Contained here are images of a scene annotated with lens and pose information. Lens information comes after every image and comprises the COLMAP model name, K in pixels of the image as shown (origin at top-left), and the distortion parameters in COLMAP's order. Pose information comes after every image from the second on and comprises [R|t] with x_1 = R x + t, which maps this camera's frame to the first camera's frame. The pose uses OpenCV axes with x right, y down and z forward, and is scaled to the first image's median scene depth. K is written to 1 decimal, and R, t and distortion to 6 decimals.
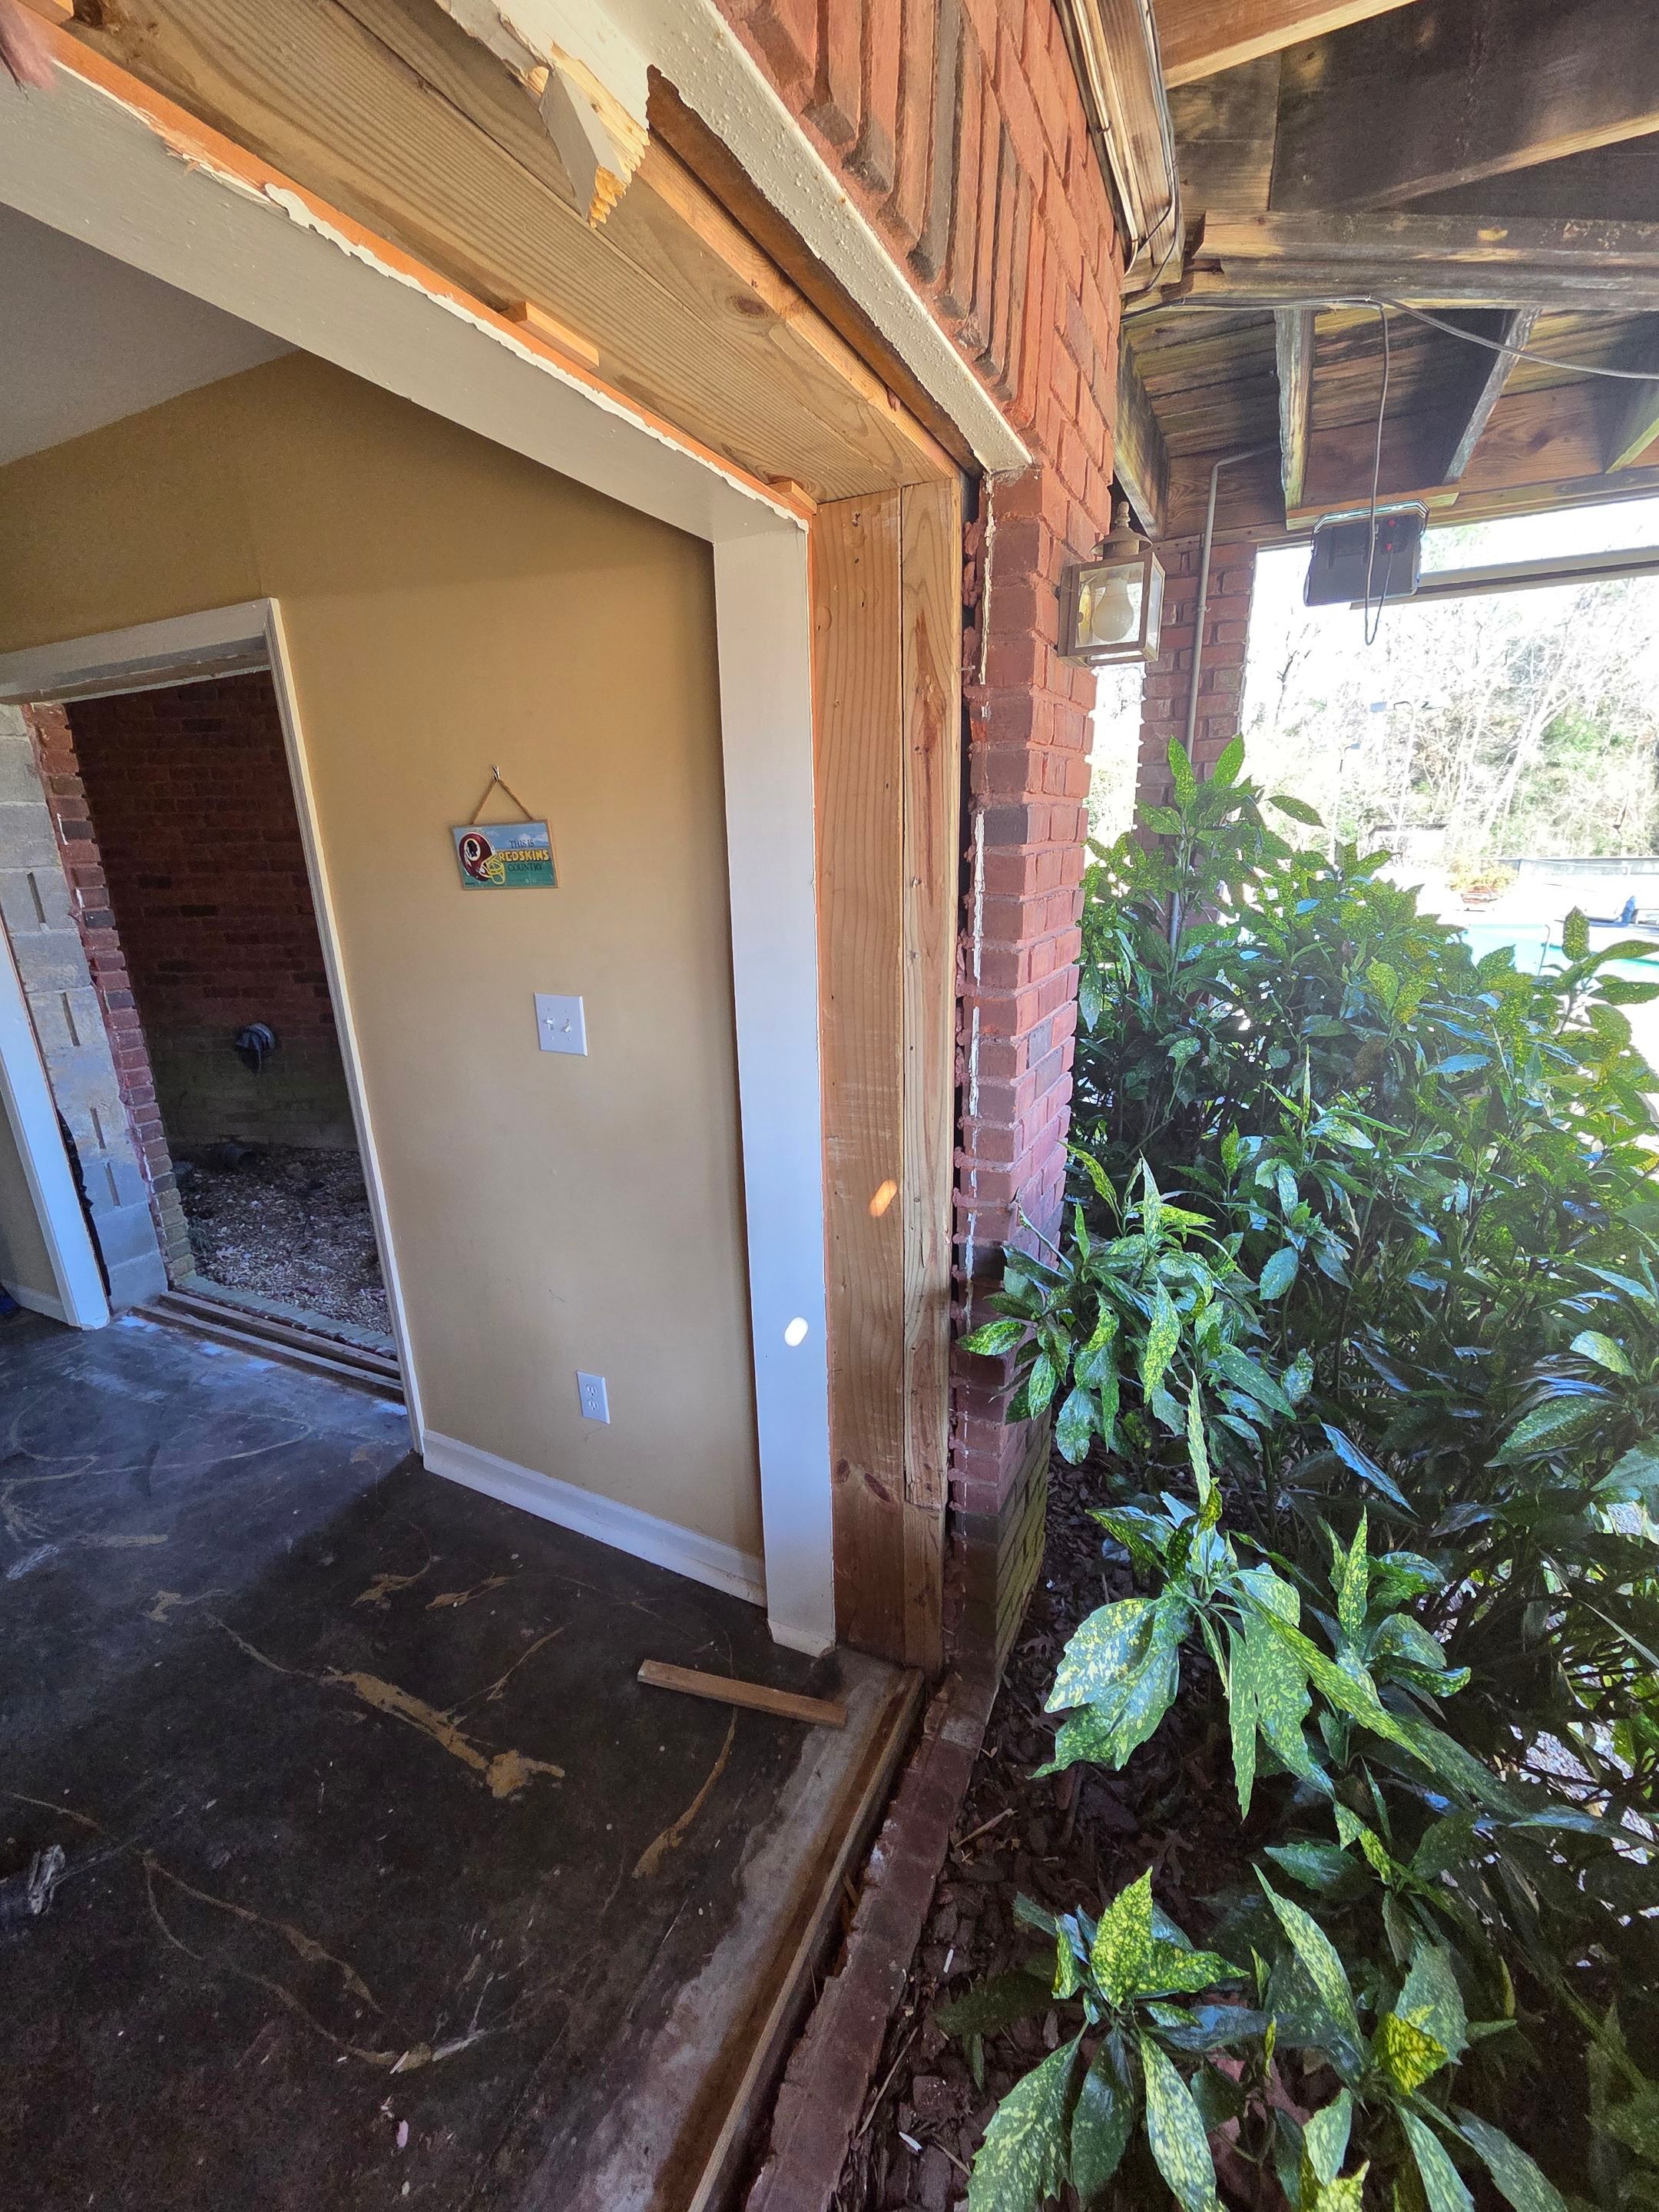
lens RADIAL K [[902.6, 0, 821.9], [0, 902.6, 1107.9], [0, 0, 1]] dist [0.002284, -0.000729]
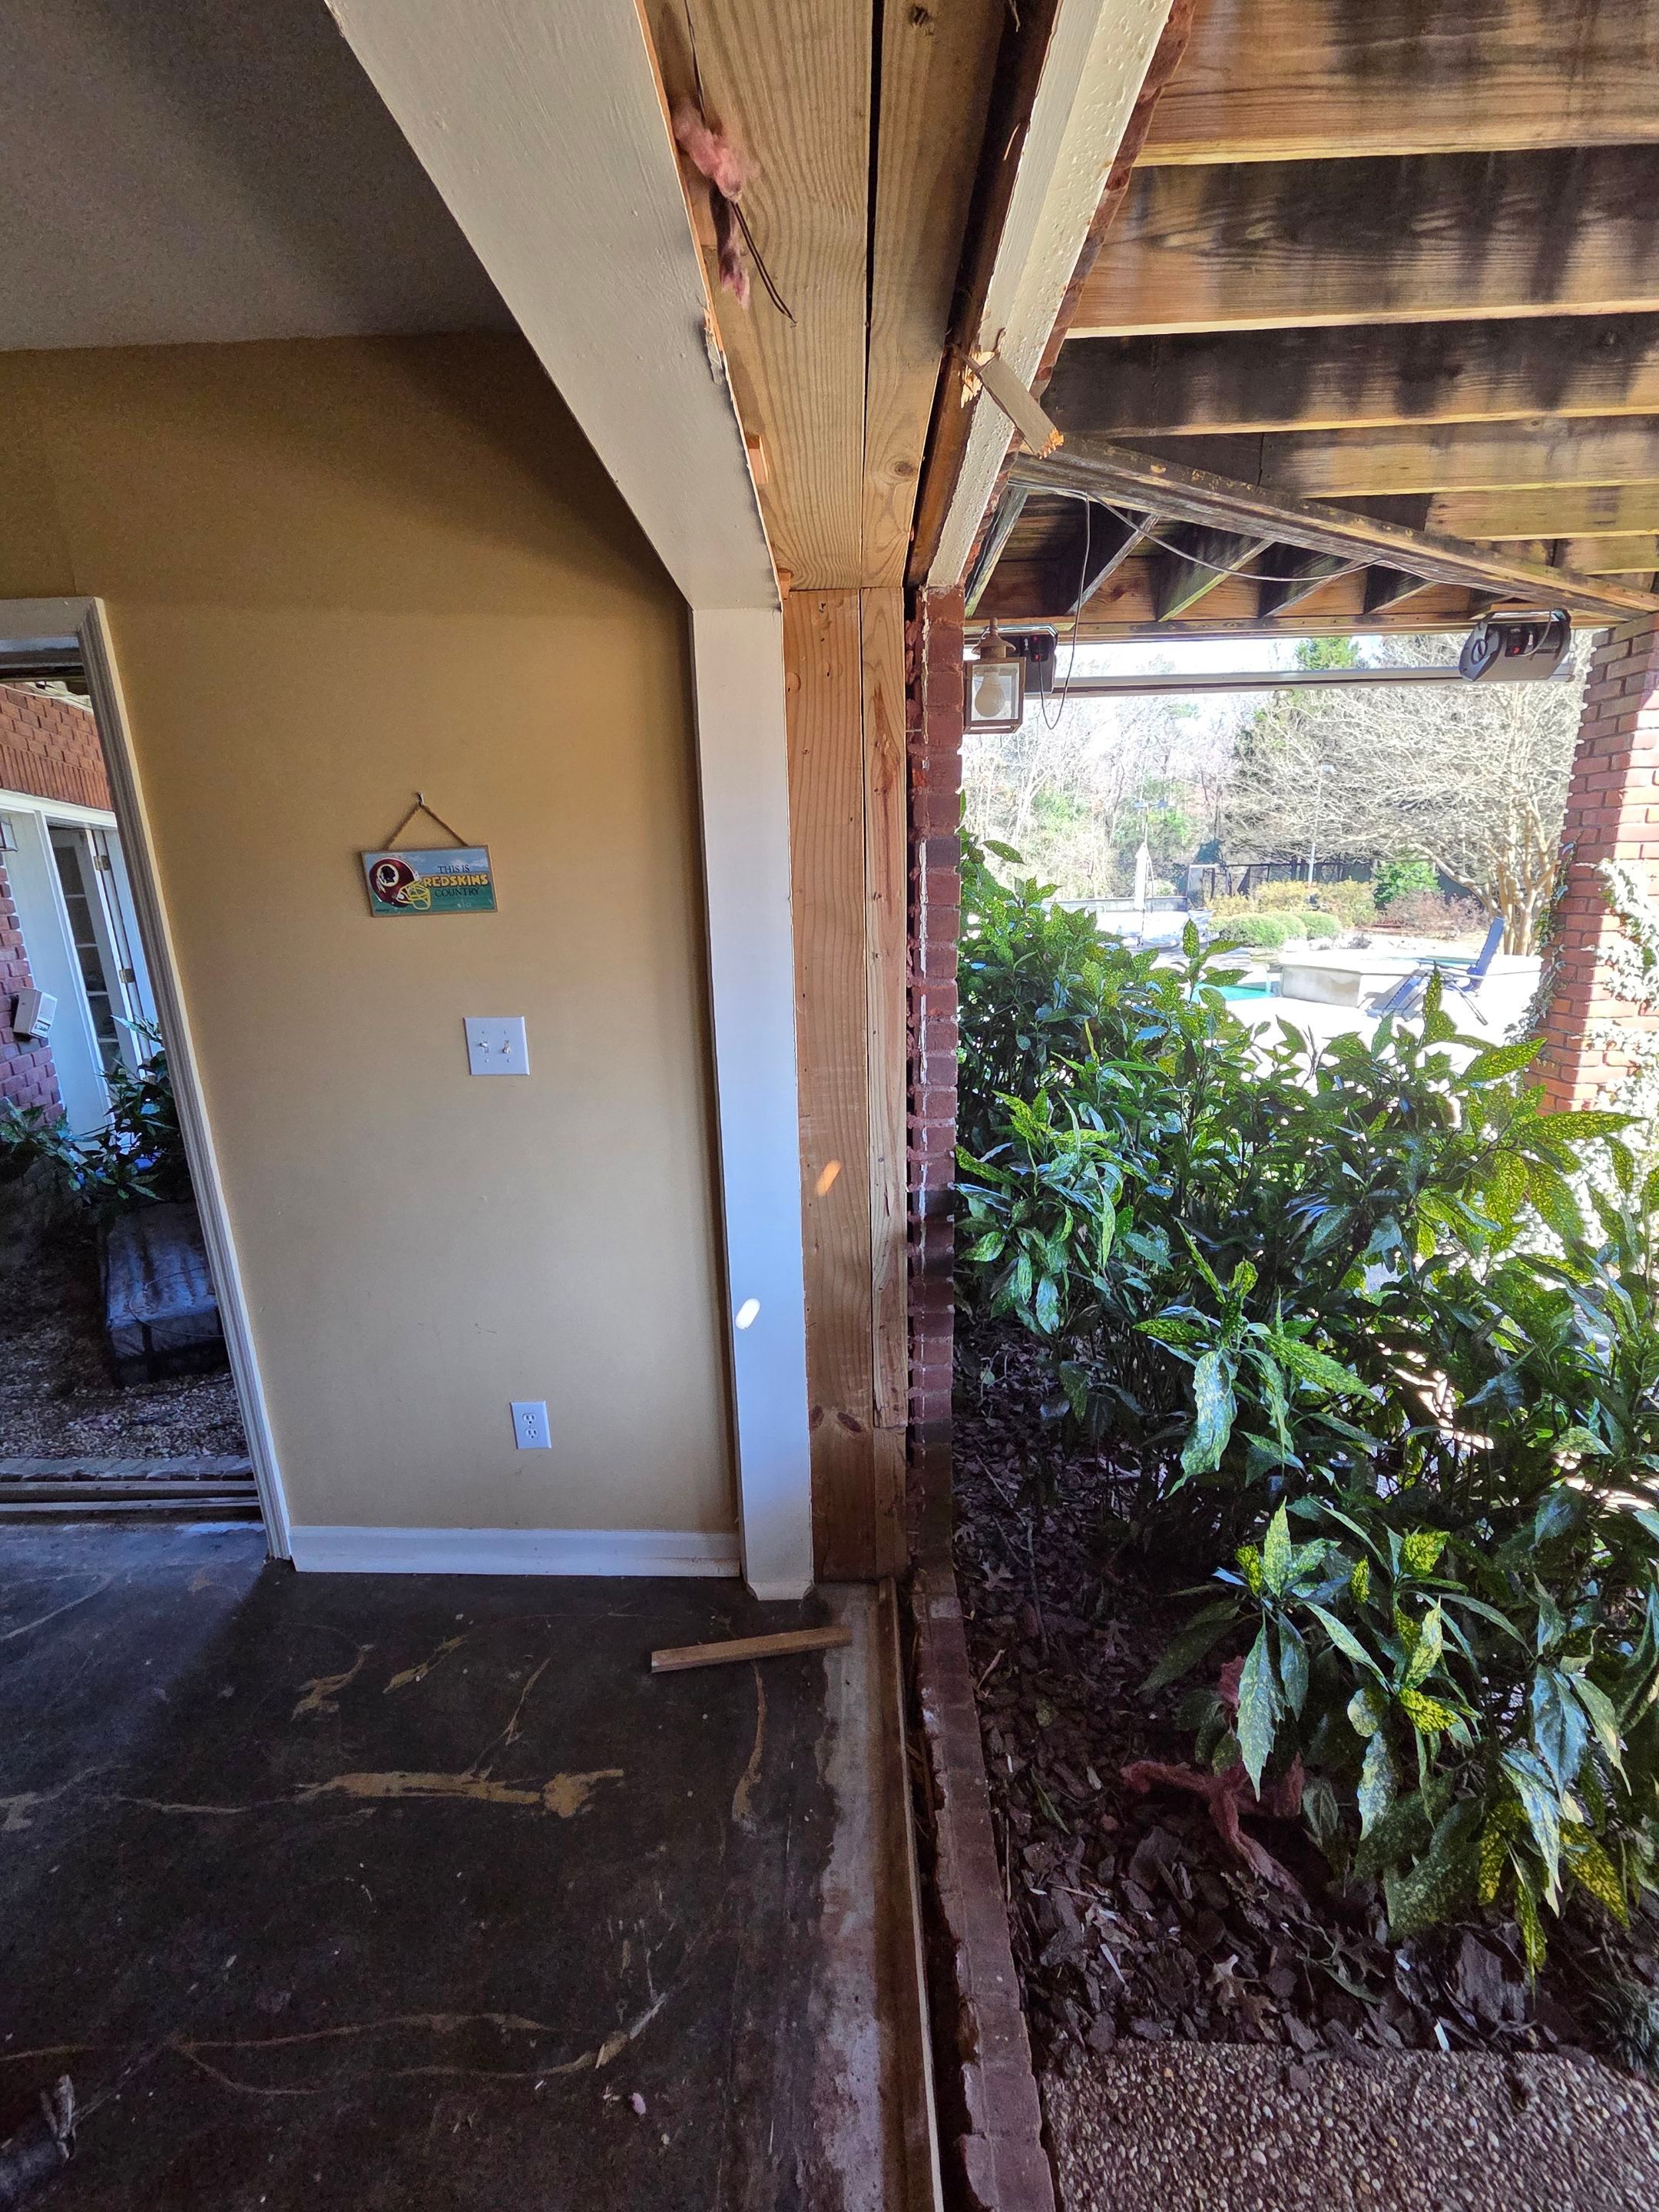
lens RADIAL K [[902.6, 0, 825.7], [0, 902.6, 1108.5], [0, 0, 1]] dist [0.002284, -0.000729]
pose [[0.909683, -0.102431, 0.402474, -0.355948], [0.122171, 0.992228, -0.023609, 0.043234], [-0.396928, 0.070648, 0.915127, -0.061887]]
